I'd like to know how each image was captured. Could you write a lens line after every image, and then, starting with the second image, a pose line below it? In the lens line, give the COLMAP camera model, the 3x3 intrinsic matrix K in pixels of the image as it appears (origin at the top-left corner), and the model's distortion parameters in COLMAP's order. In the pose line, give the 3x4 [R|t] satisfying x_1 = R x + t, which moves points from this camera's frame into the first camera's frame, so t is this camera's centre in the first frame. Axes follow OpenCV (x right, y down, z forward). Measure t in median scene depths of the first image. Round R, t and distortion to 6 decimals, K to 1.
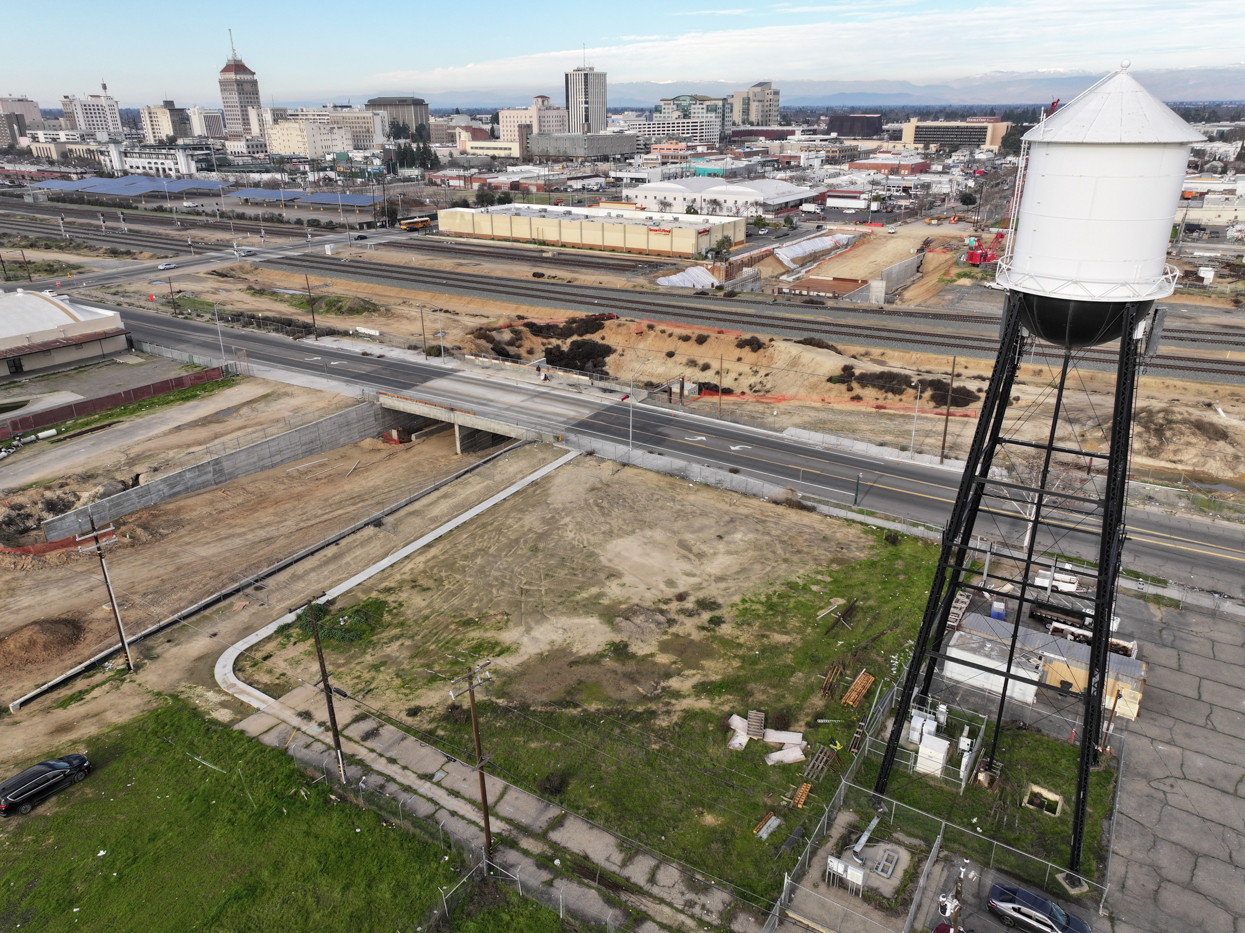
lens RADIAL K [[876.5, 0, 624.7], [0, 876.5, 466.3], [0, 0, 1]] dist [-0.003017, 0.024652]
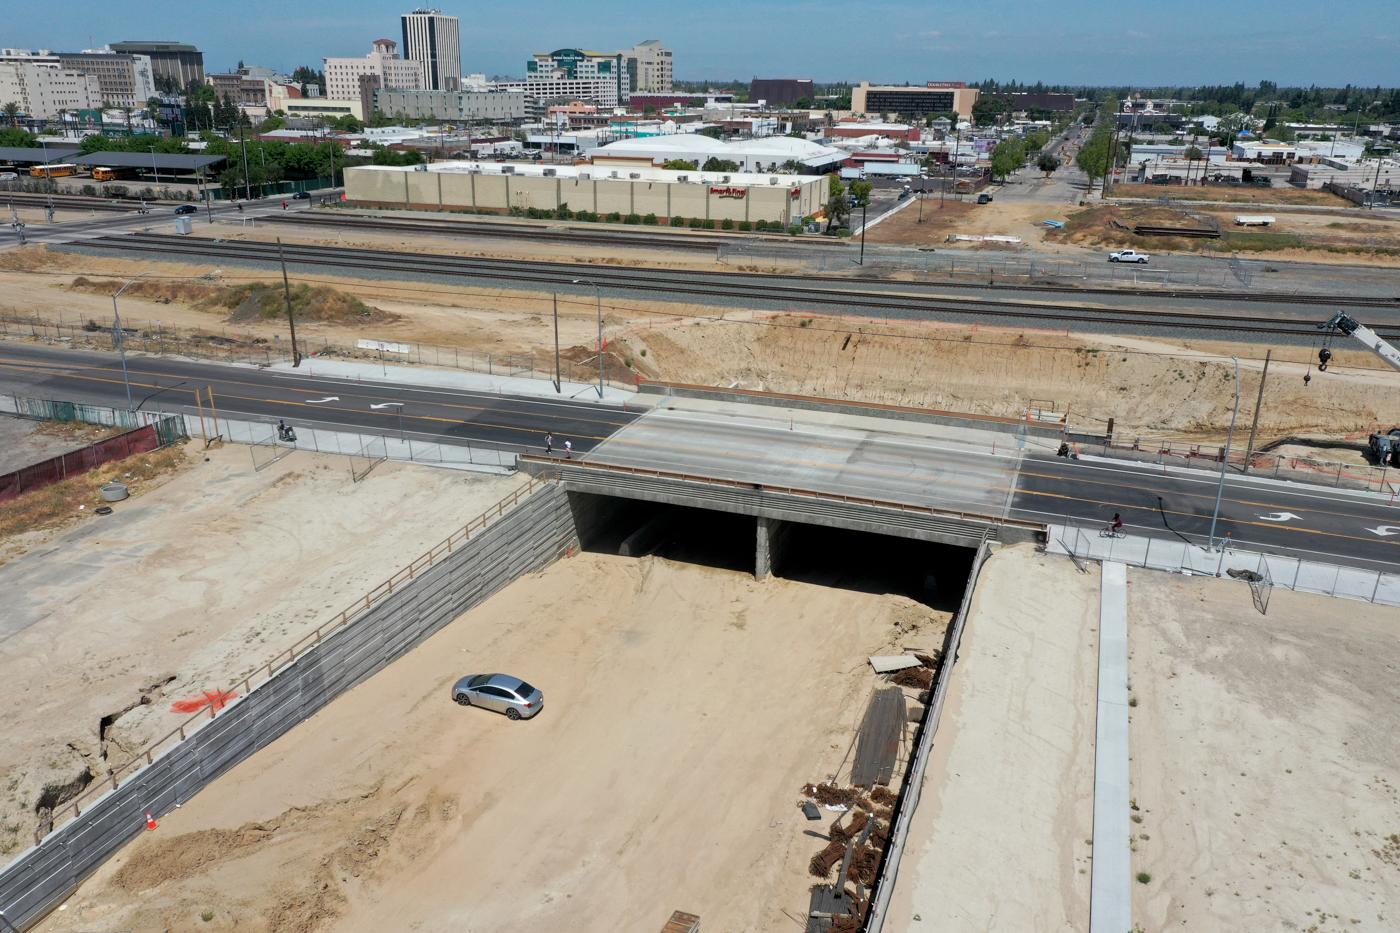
lens RADIAL K [[1107.5, 0, 700.0], [0, 1107.5, 466.5], [0, 0, 1]] dist [0.019786, -0.003449]
pose [[0.975225, -0.055526, 0.214135, -0.090820], [0.067397, 0.996545, -0.048536, -0.012589], [-0.210701, 0.061766, 0.975597, 0.108682]]
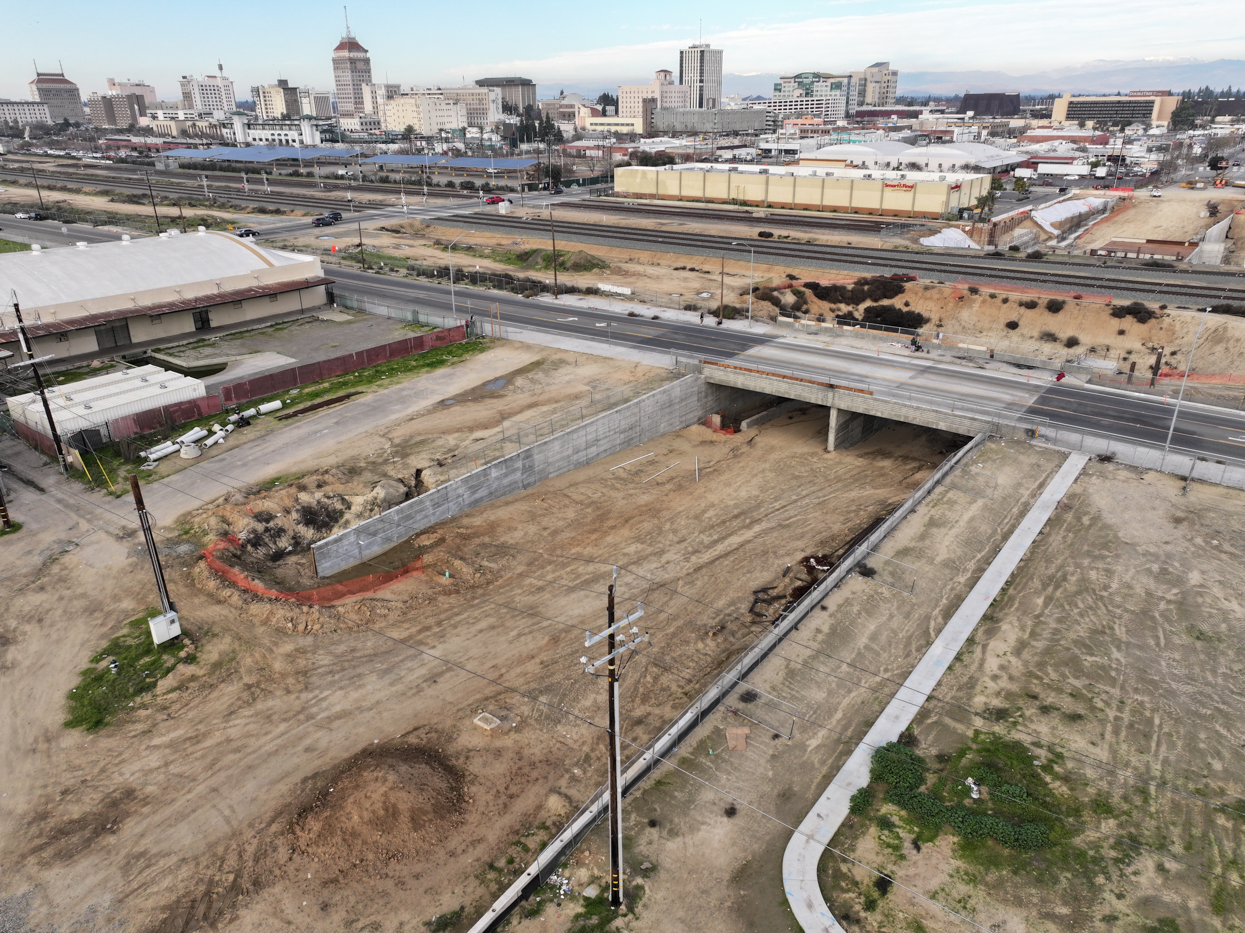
lens RADIAL K [[876.5, 0, 624.7], [0, 876.5, 466.3], [0, 0, 1]] dist [-0.003017, 0.024652]
pose [[0.996344, 0.030777, -0.079693, -0.077349], [-0.030235, 0.999511, 0.008002, -0.000795], [0.079901, -0.005563, 0.996787, 0.078261]]
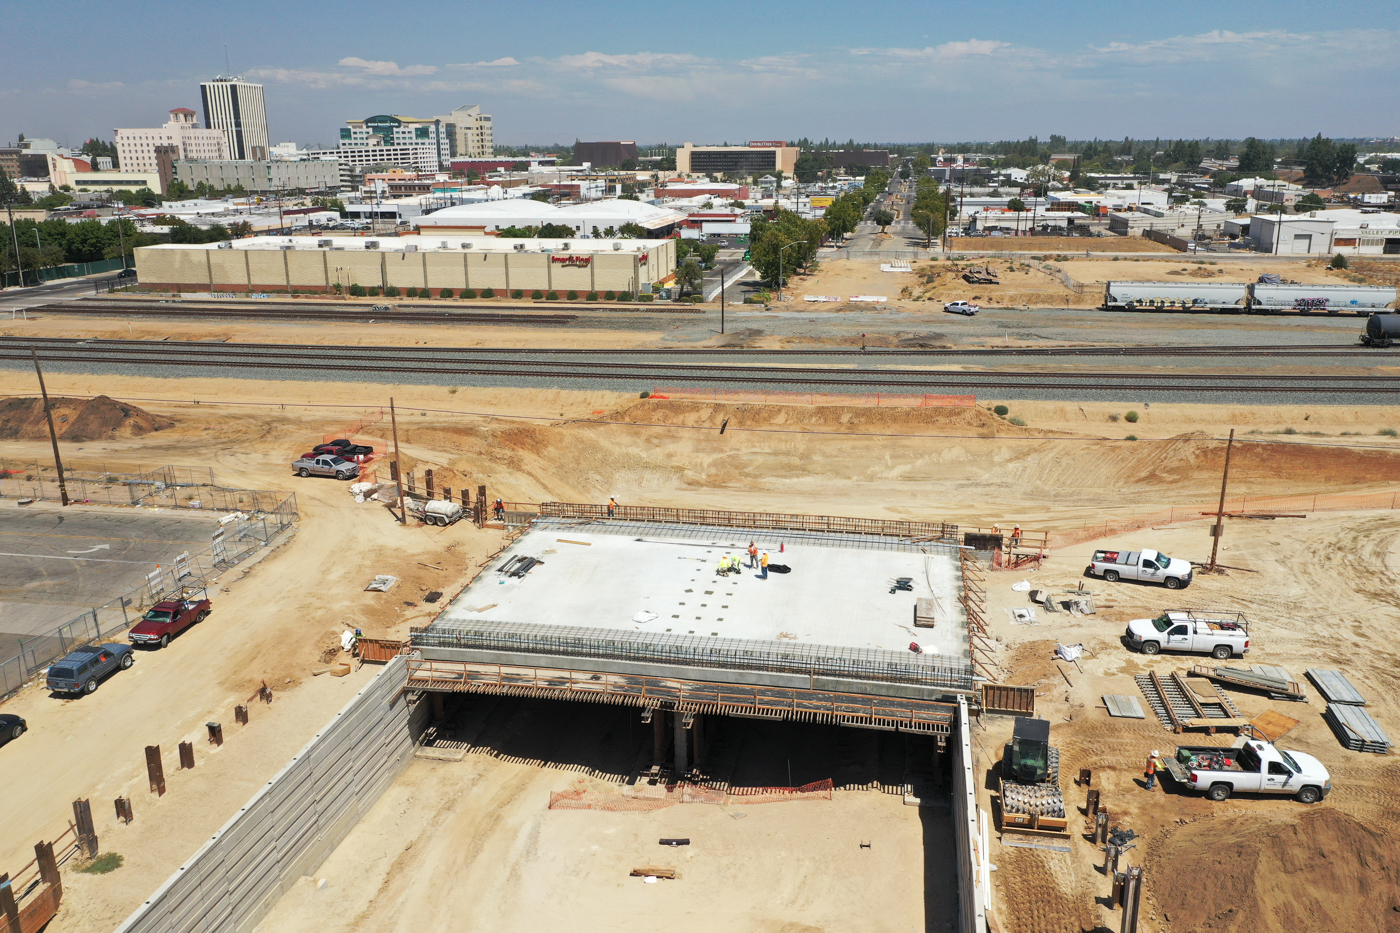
lens RADIAL K [[1107.5, 0, 696.8], [0, 1107.5, 473.3], [0, 0, 1]] dist [0.019871, -0.003872]
pose [[0.930672, -0.105955, 0.350177, -0.088487], [0.142043, 0.986706, -0.078957, -0.024893], [-0.337156, 0.123223, 0.933350, 0.139695]]
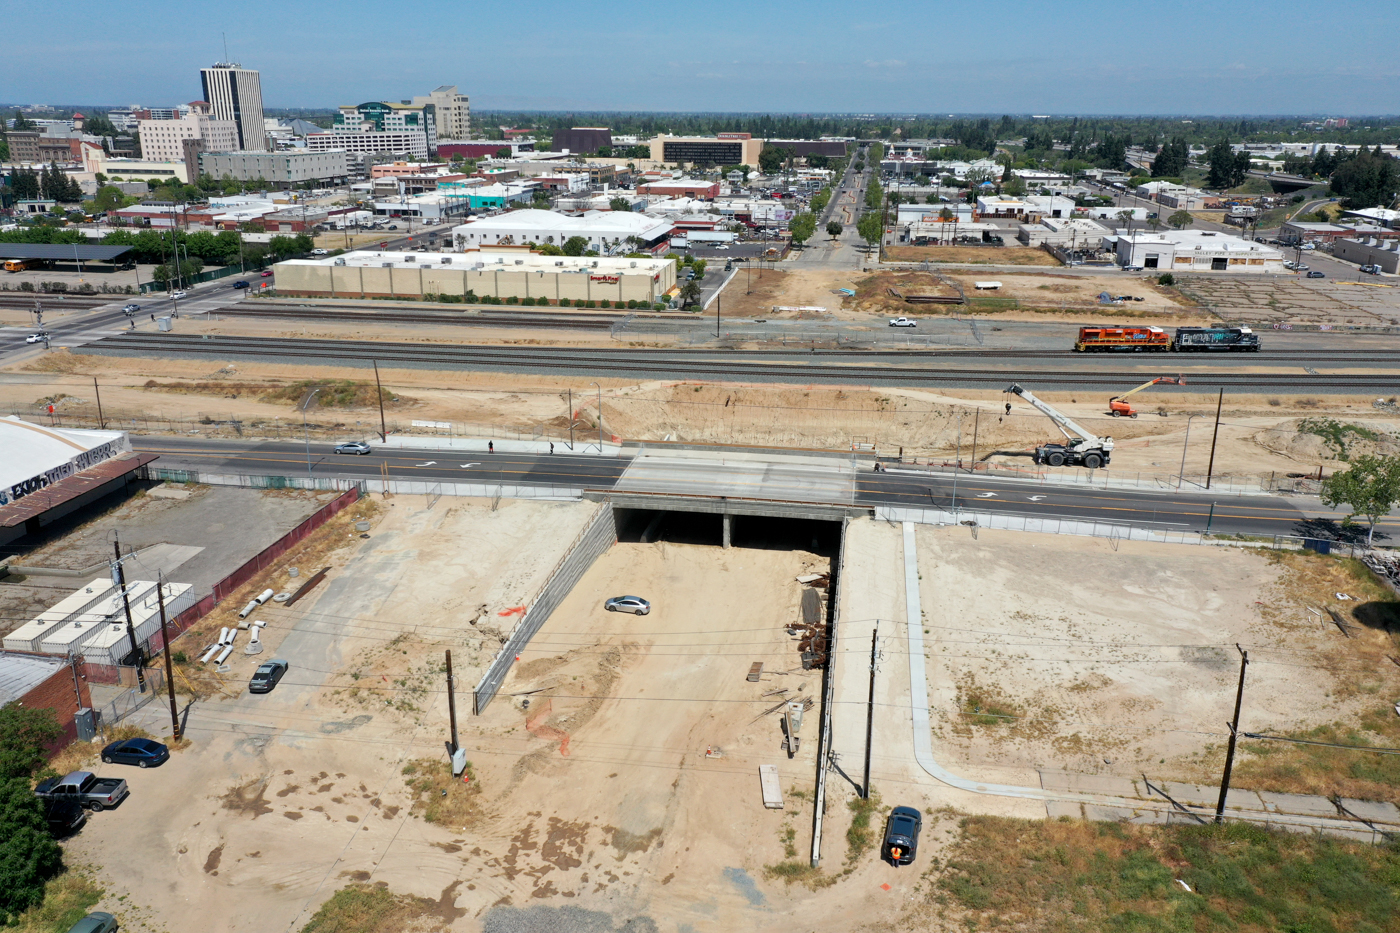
lens RADIAL K [[1107.5, 0, 696.8], [0, 1107.5, 473.3], [0, 0, 1]] dist [0.019871, -0.003872]
pose [[0.917706, -0.113590, 0.380674, -0.164404], [0.141181, 0.988949, -0.045255, -0.010980], [-0.371327, 0.095275, 0.923601, -0.004395]]
